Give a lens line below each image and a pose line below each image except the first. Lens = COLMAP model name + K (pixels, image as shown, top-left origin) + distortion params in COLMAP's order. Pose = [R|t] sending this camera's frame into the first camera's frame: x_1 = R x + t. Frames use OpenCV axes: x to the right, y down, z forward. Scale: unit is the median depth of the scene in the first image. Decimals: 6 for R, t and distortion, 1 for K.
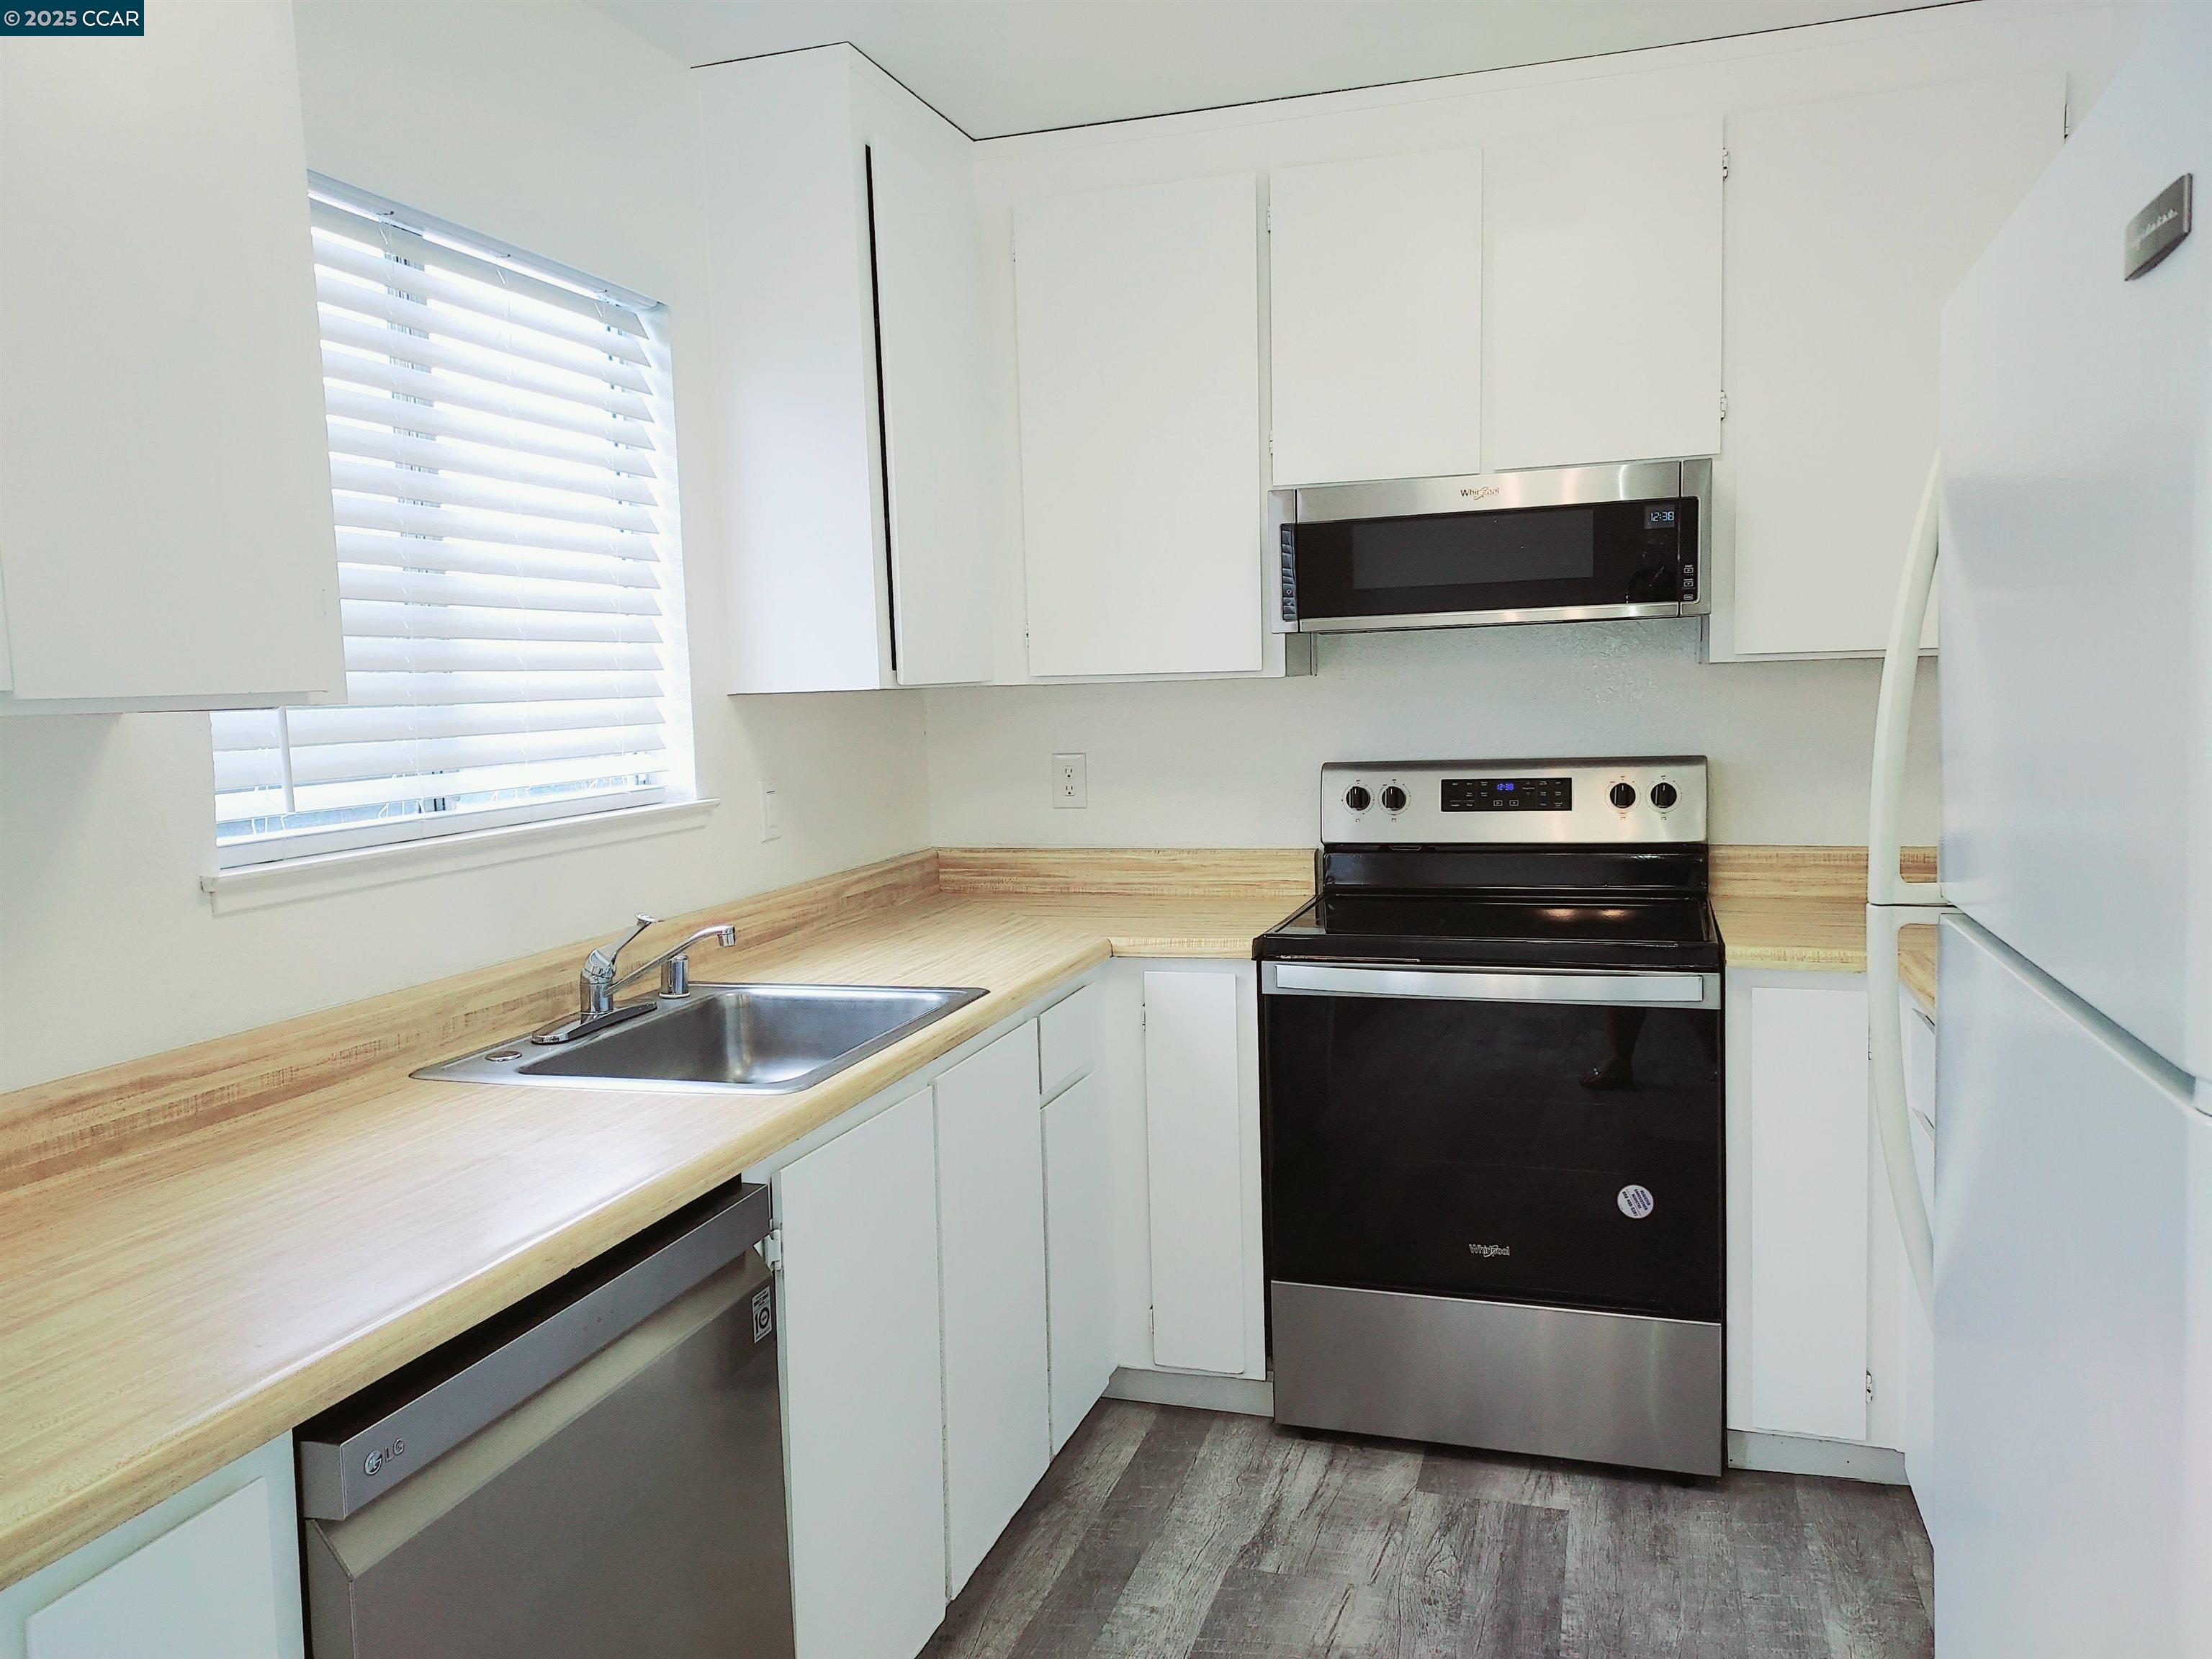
lens RADIAL K [[1623.9, 0, 1117.7], [0, 1623.9, 815.6], [0, 0, 1]] dist [0.033954, -0.014543]
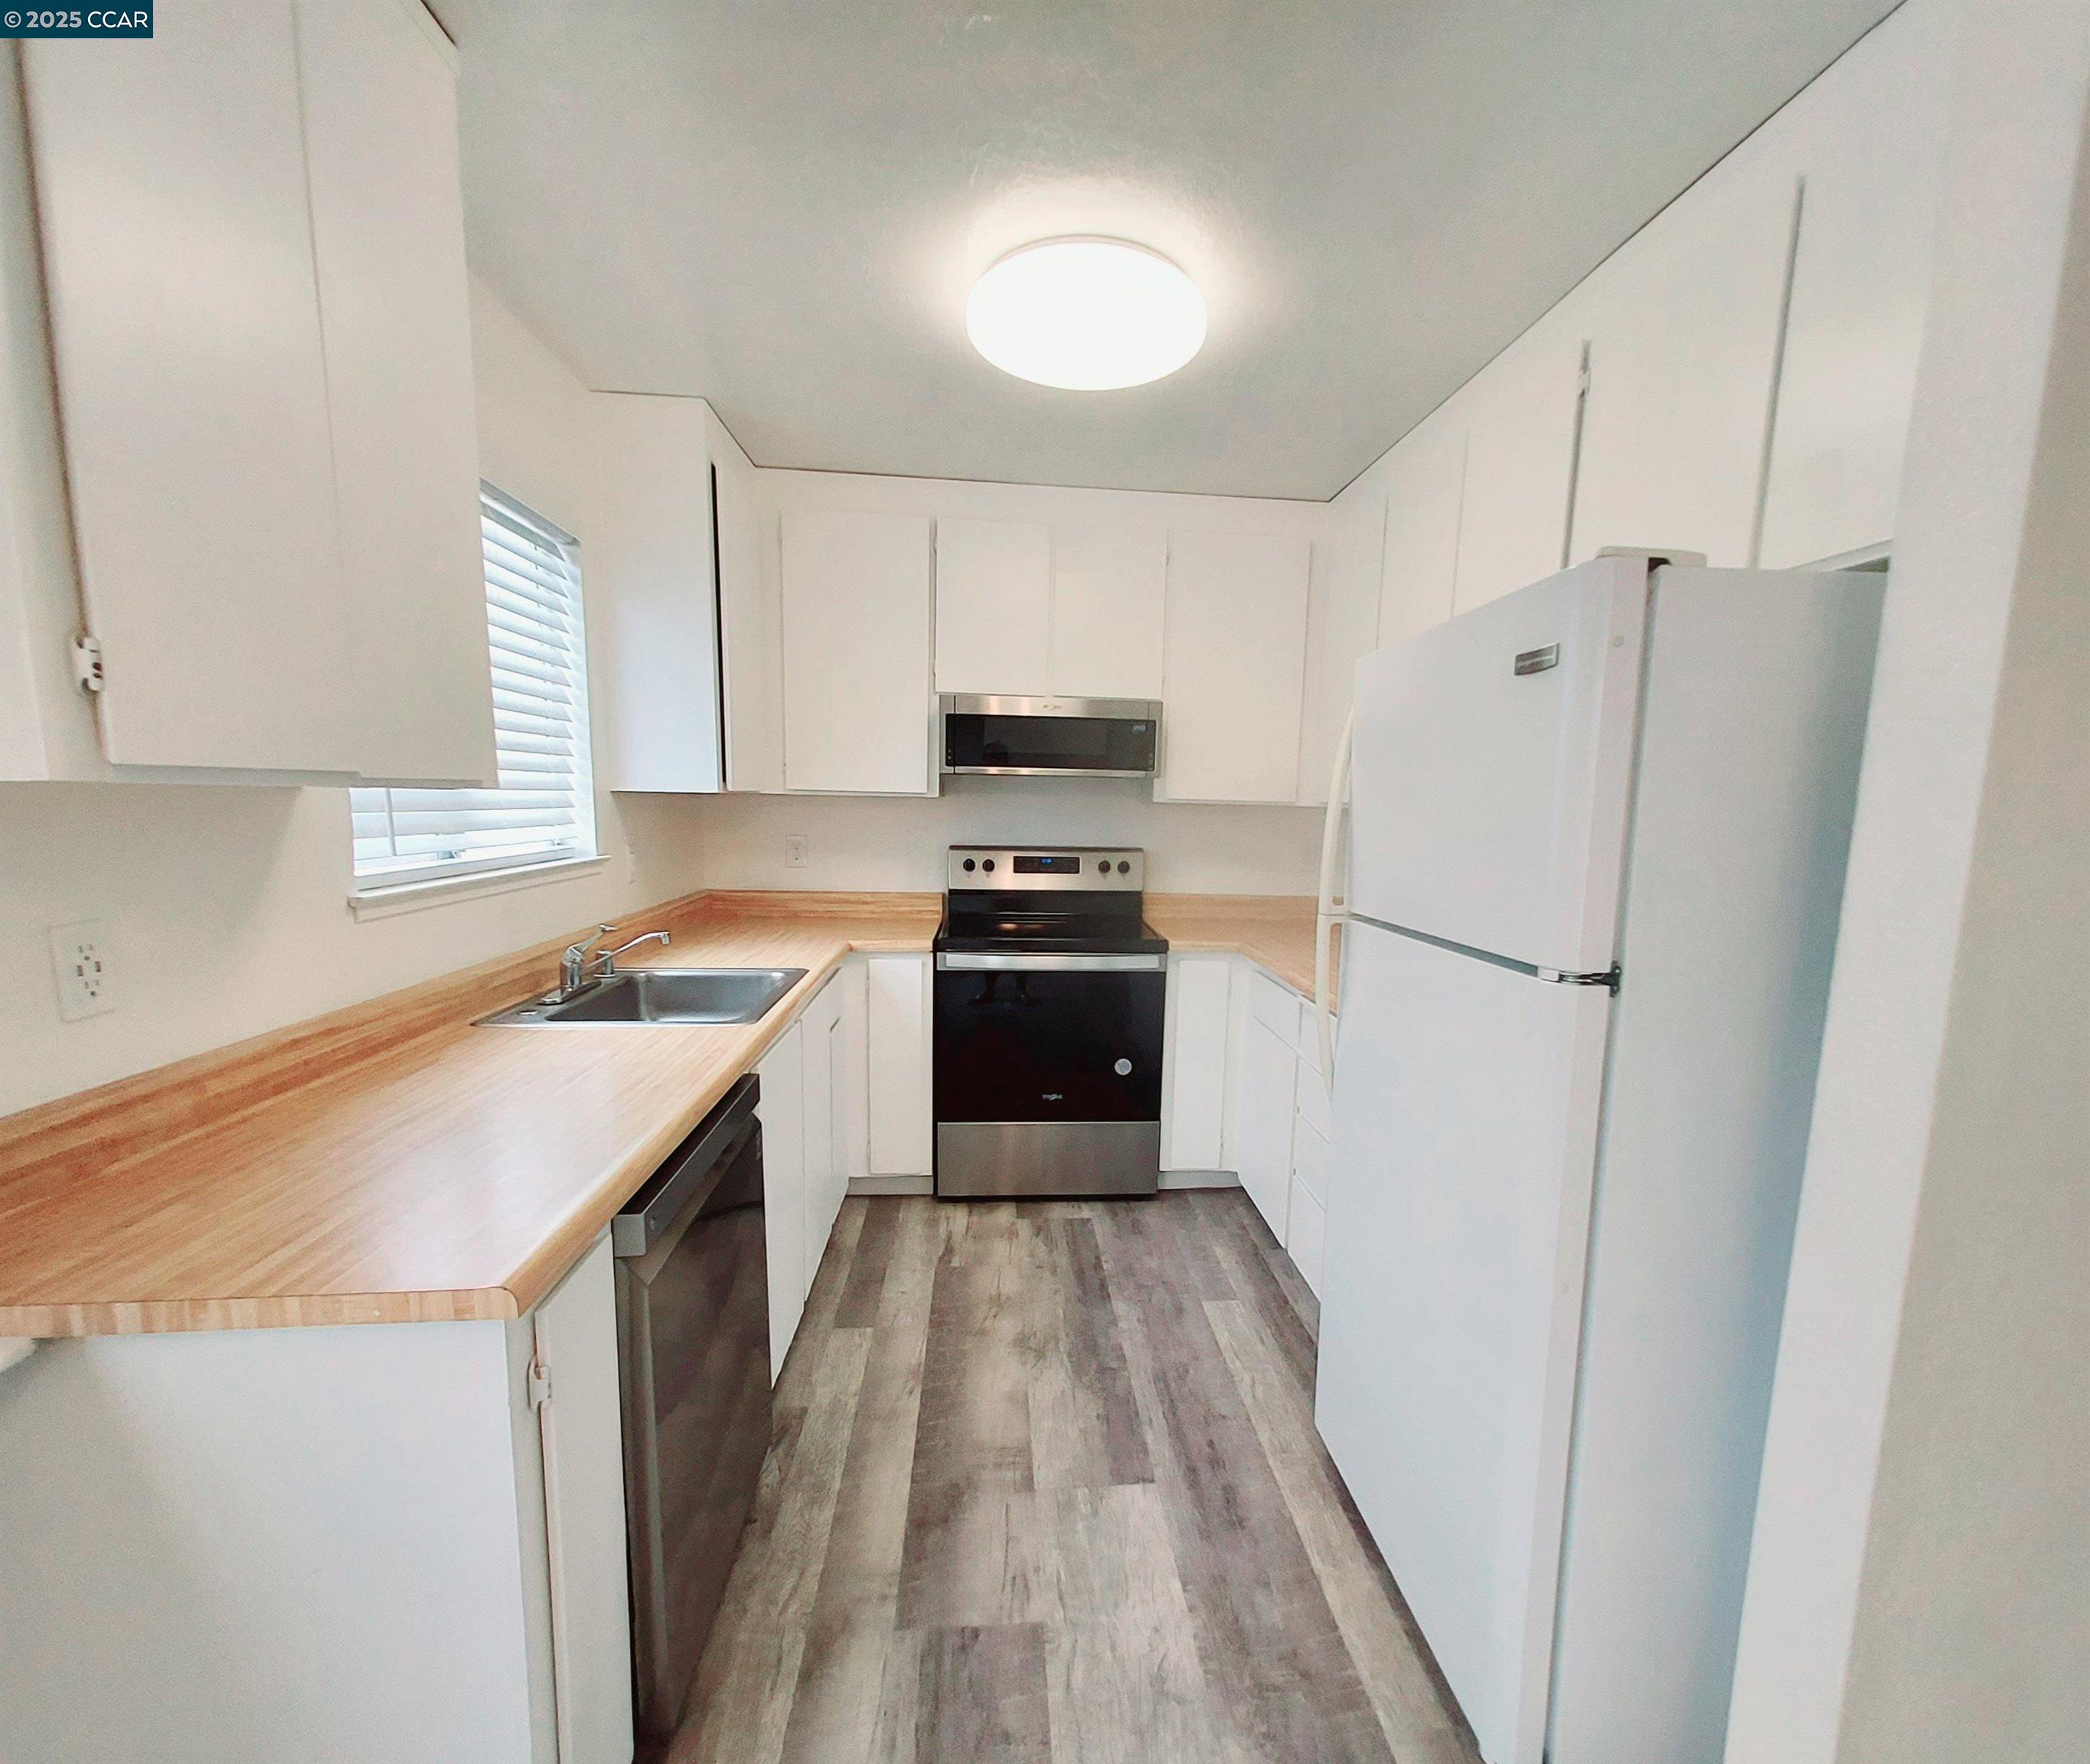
lens RADIAL K [[936.4, 0, 1084.7], [0, 936.4, 931.1], [0, 0, 1]] dist [0.001825, 0.001044]
pose [[0.920083, -0.003539, 0.391708, -0.181183], [-0.018501, 0.998451, 0.052478, 0.006866], [-0.391287, -0.055532, 0.918592, -0.045709]]
